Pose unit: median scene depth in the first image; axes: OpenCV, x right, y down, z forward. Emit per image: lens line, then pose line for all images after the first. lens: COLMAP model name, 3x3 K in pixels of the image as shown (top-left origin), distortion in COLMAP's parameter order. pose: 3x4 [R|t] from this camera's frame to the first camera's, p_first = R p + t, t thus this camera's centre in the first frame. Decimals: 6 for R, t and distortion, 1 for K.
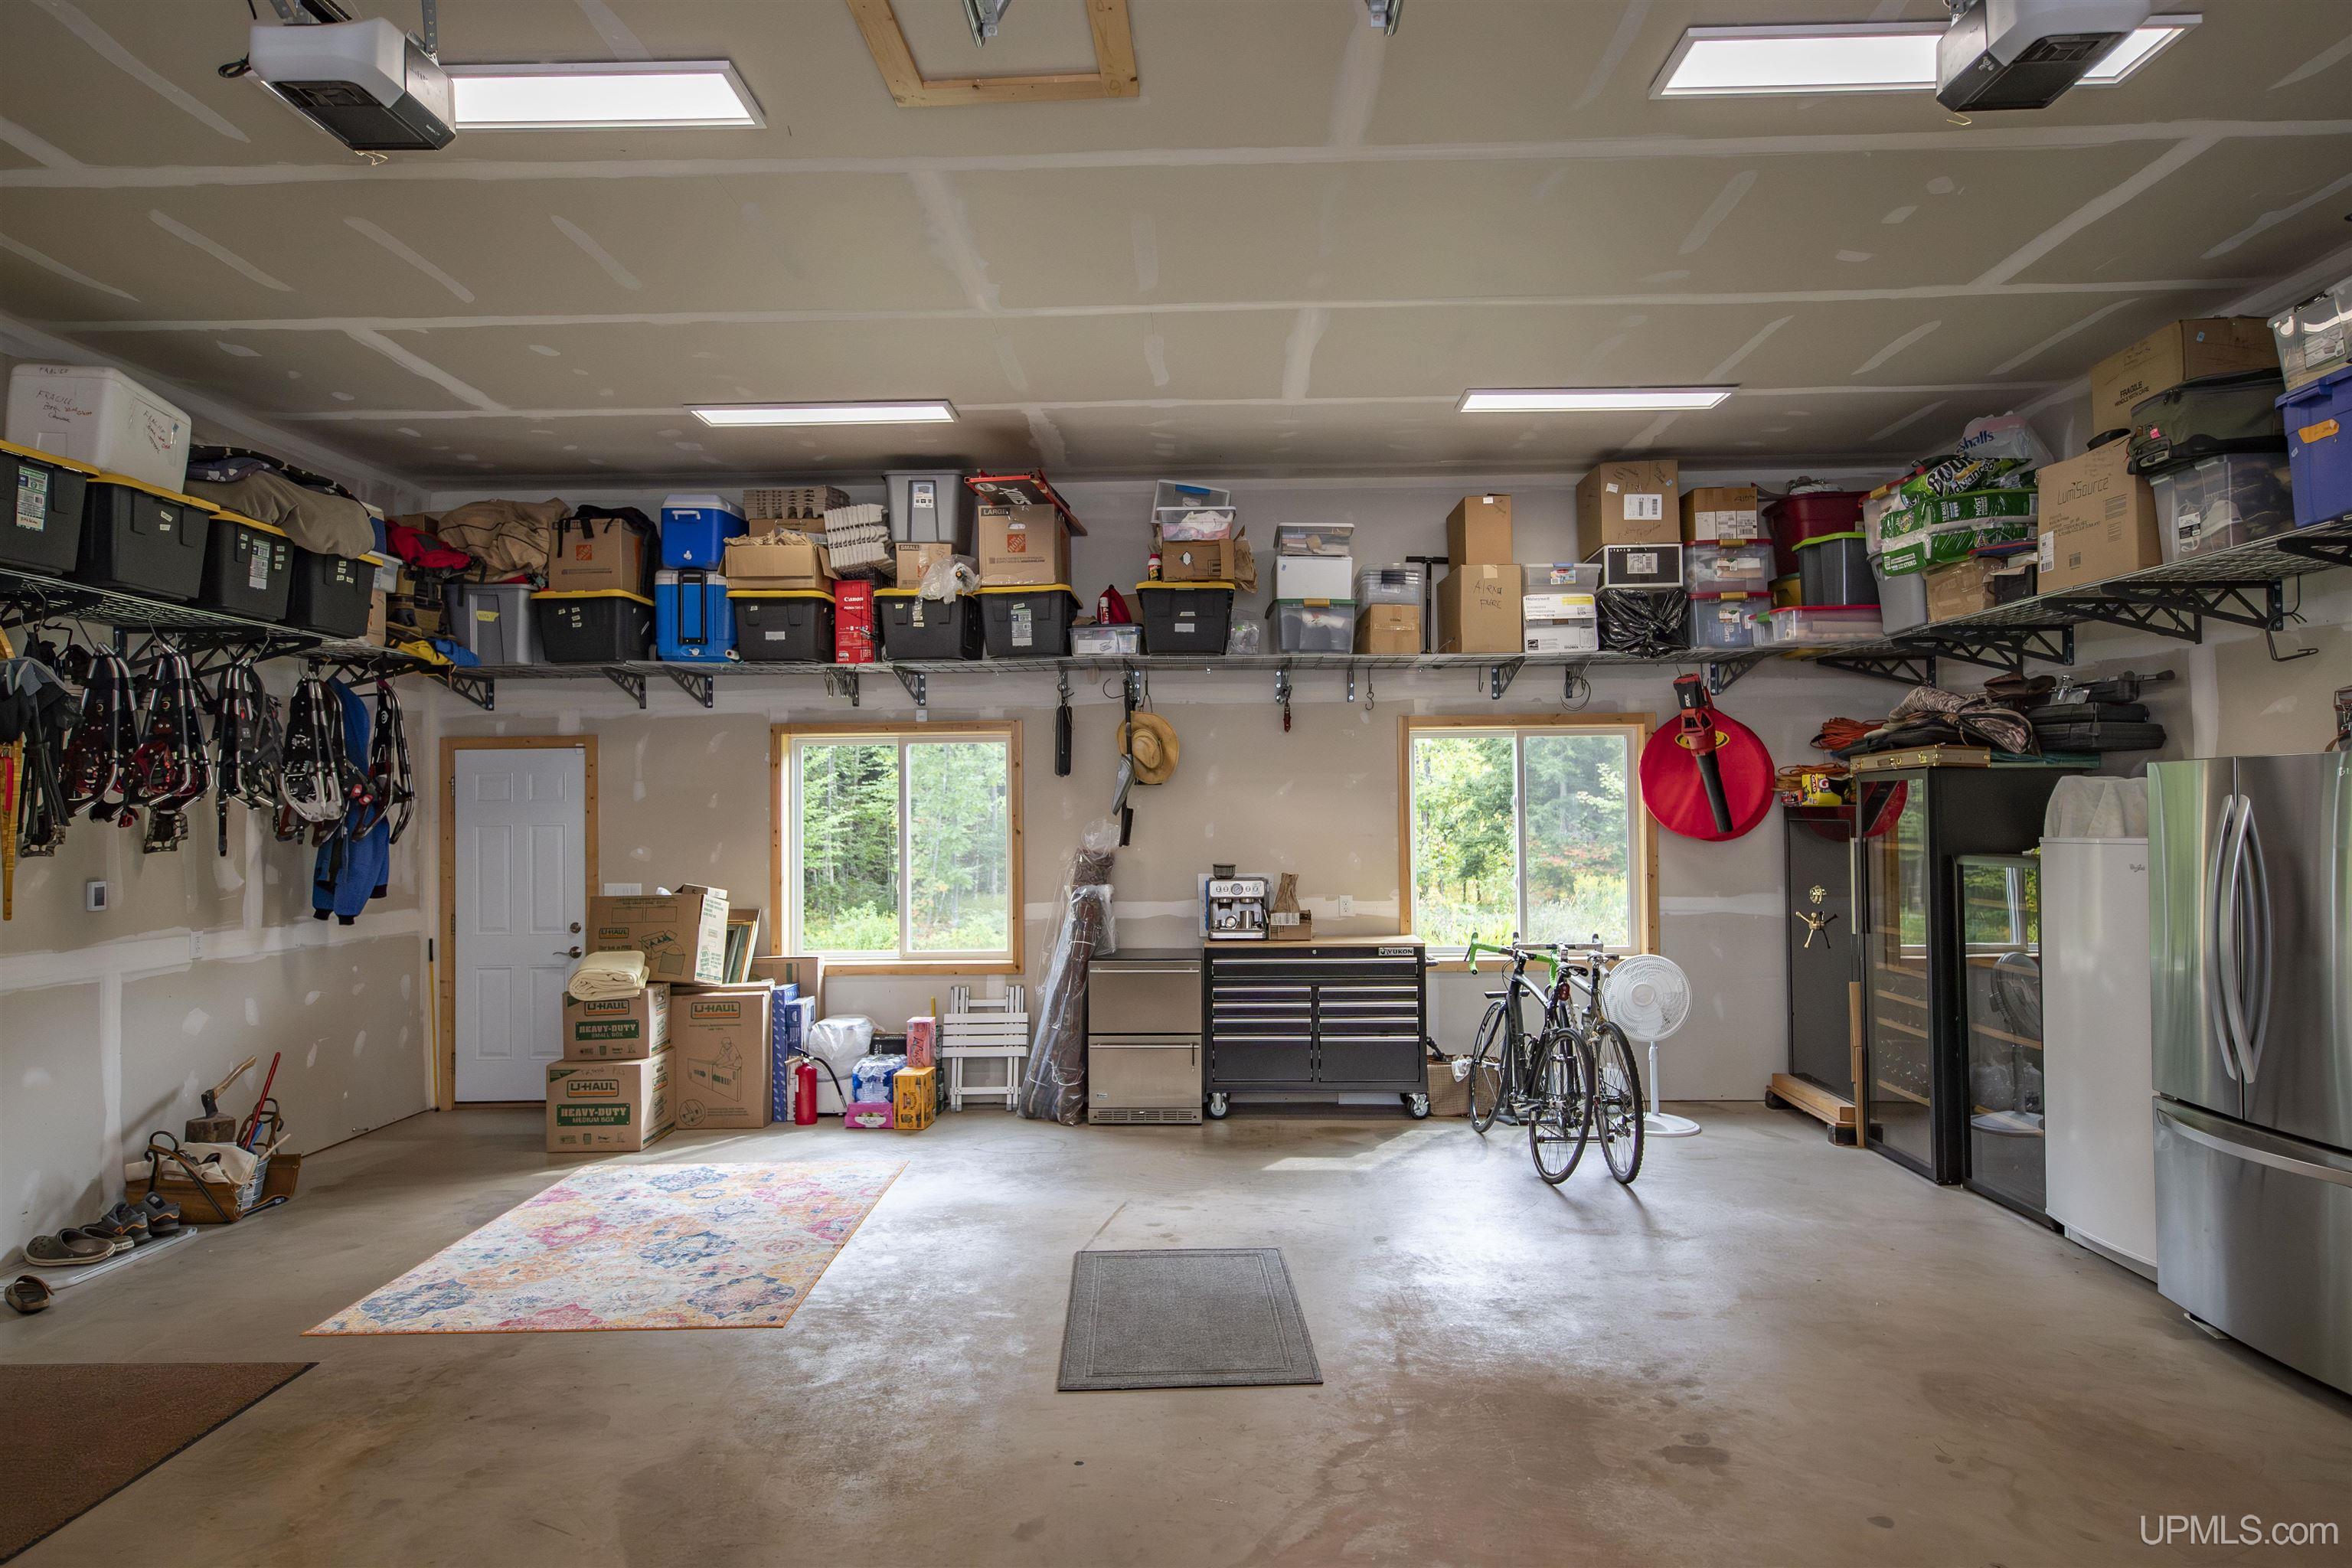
lens RADIAL K [[1383.2, 0, 1177.0], [0, 1383.2, 788.6], [0, 0, 1]] dist [0.003249, -0.001986]
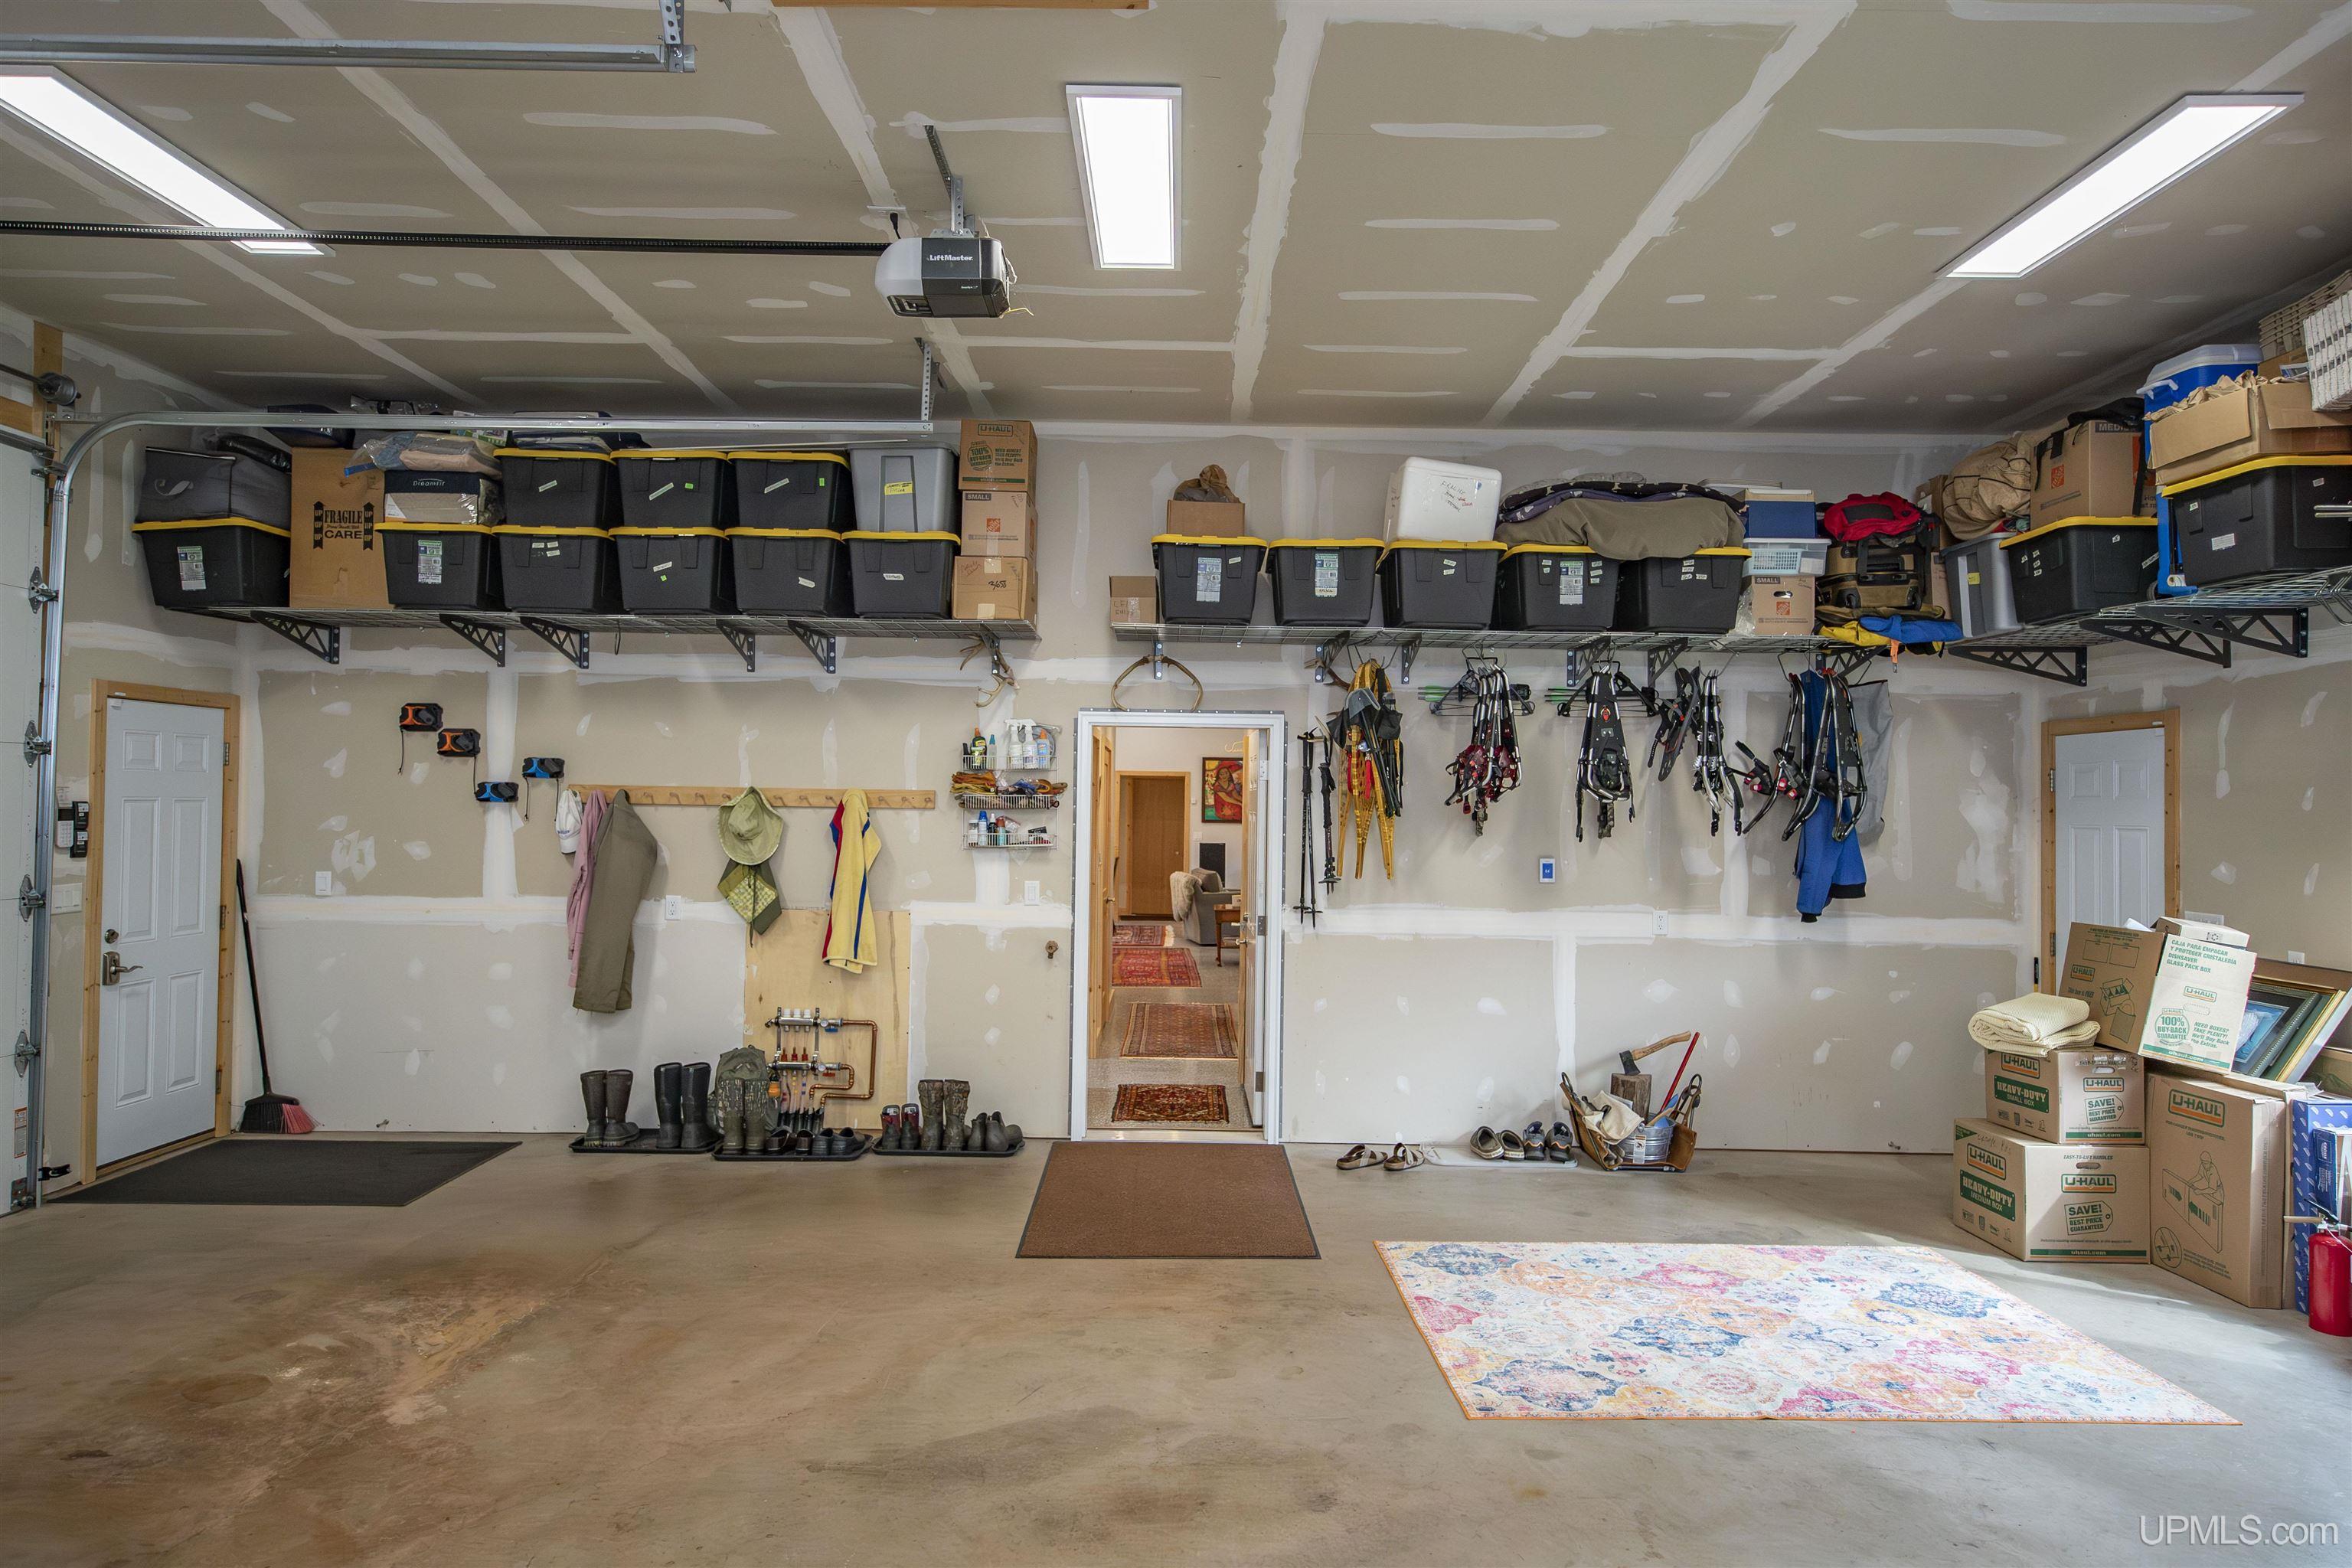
lens RADIAL K [[1383.2, 0, 1172.4], [0, 1383.2, 787.0], [0, 0, 1]] dist [0.003249, -0.001986]
pose [[0.022813, -0.001287, -0.999739, 0.424999], [0.001649, 0.999998, -0.001250, 0.003992], [0.999738, -0.001620, 0.022815, 0.616387]]
